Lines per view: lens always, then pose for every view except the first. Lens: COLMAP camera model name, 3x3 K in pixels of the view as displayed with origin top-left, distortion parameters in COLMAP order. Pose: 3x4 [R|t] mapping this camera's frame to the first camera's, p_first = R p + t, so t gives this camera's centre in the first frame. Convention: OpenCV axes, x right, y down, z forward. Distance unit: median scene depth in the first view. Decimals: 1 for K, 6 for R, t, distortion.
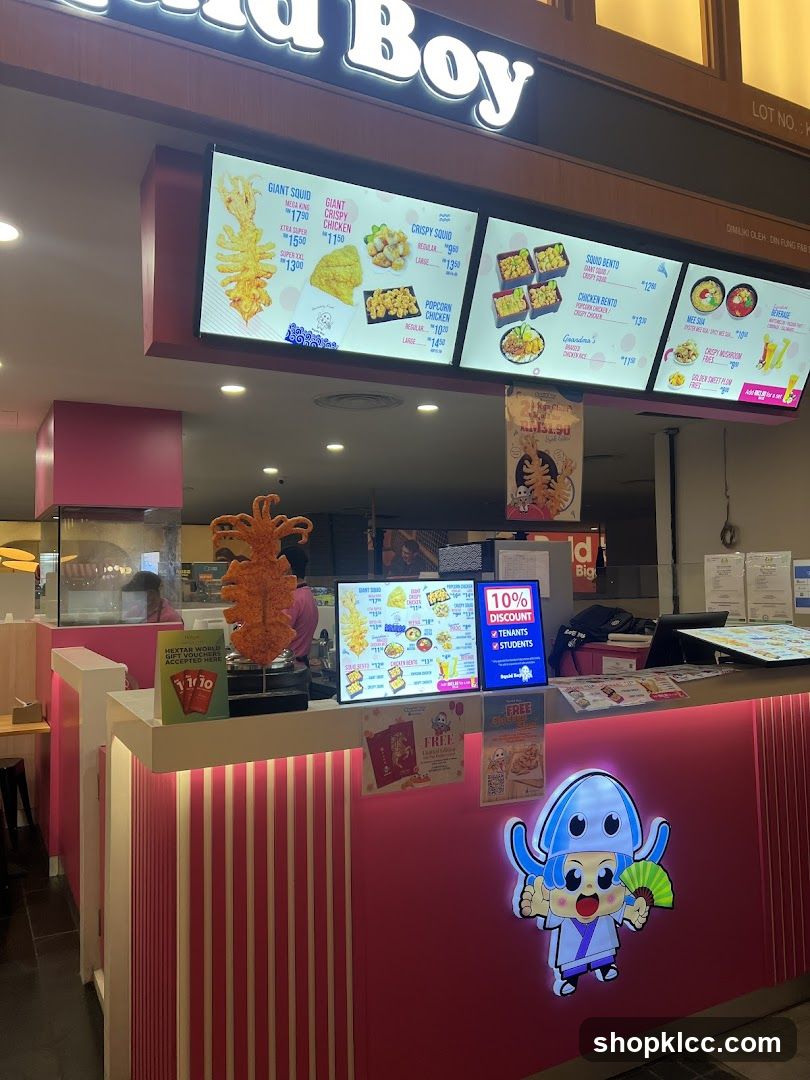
lens RADIAL K [[823.3, 0, 408.7], [0, 823.3, 540.3], [0, 0, 1]] dist [0.080201, -0.071164]
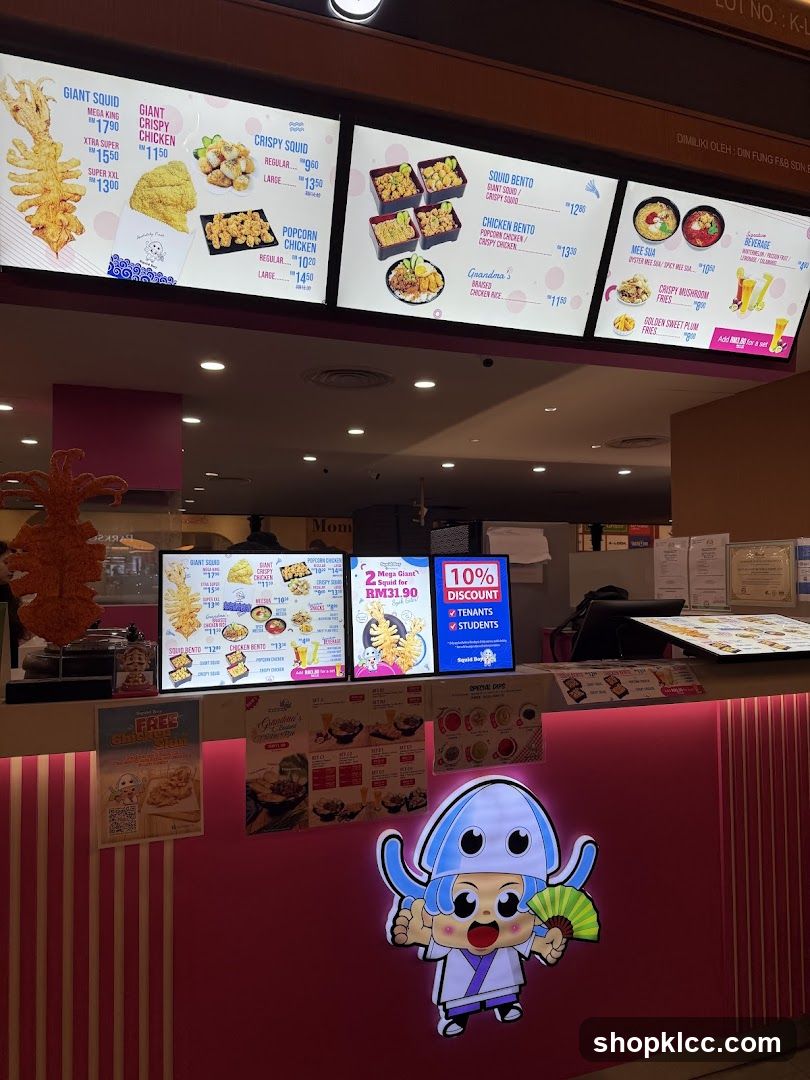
lens RADIAL K [[751.1, 0, 394.7], [0, 751.1, 542.1], [0, 0, 1]] dist [0.024477, -0.028232]
pose [[0.987678, 0.005545, -0.156401, 0.248361], [-0.004059, 0.999944, 0.009821, 0.028417], [0.156447, -0.009065, 0.987645, 0.231708]]
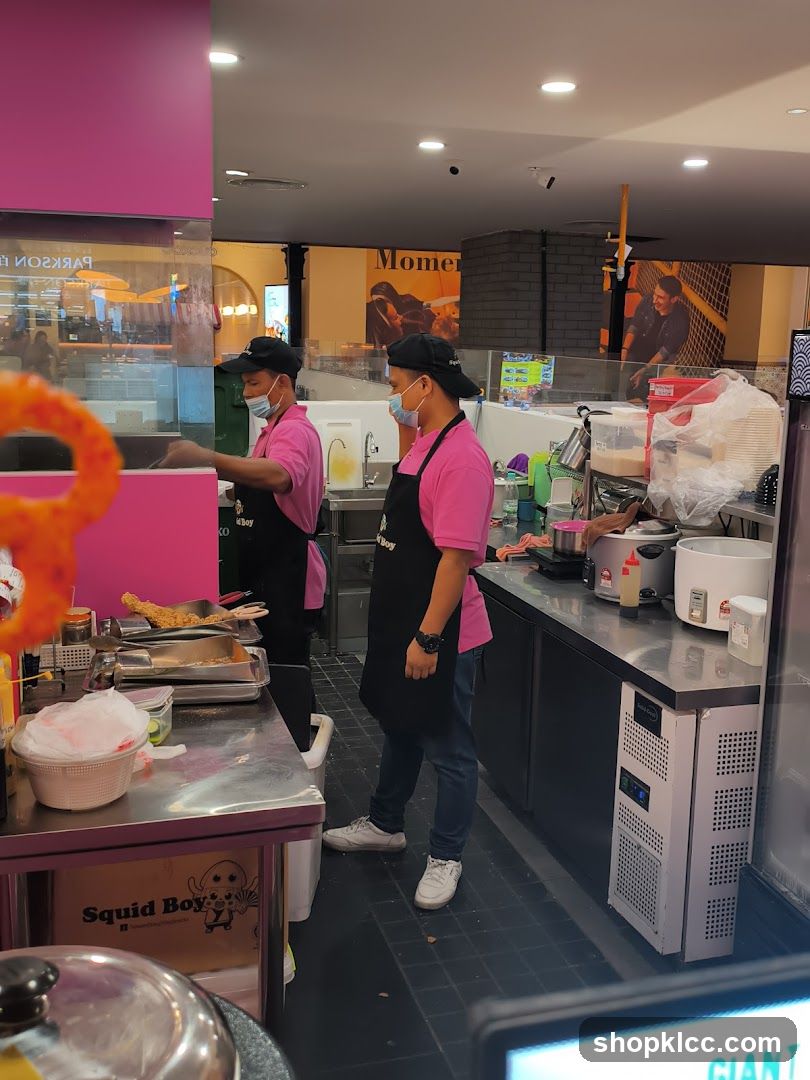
lens RADIAL K [[1082.8, 0, 398.4], [0, 1082.8, 543.8], [0, 0, 1]] dist [0.026689, 0.000000]
pose [[0.974408, 0.078737, -0.210545, -0.069656], [-0.024430, 0.968192, 0.249011, -0.033321], [0.223455, -0.237495, 0.945338, 0.781303]]
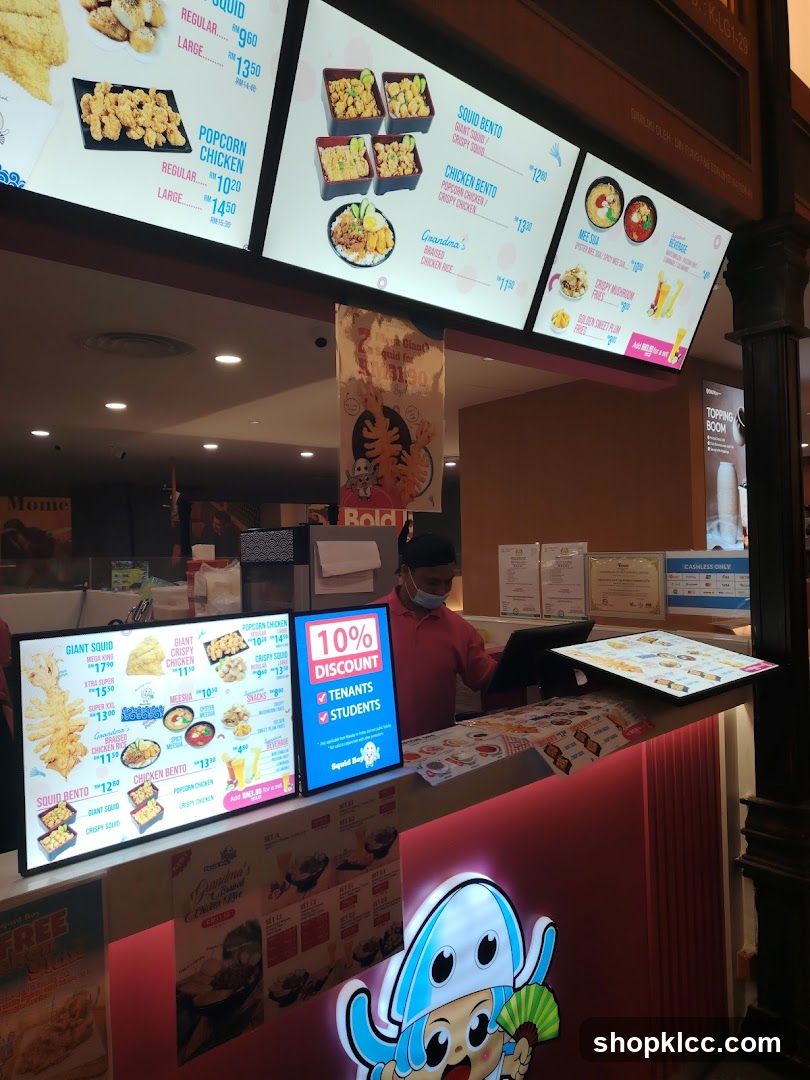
lens RADIAL K [[751.1, 0, 407.8], [0, 751.1, 537.4], [0, 0, 1]] dist [0.024477, -0.028232]
pose [[0.971149, -0.006395, 0.238389, 0.032759], [-0.002701, 0.999281, 0.037808, -0.027612], [-0.238459, -0.037361, 0.970434, 0.437208]]
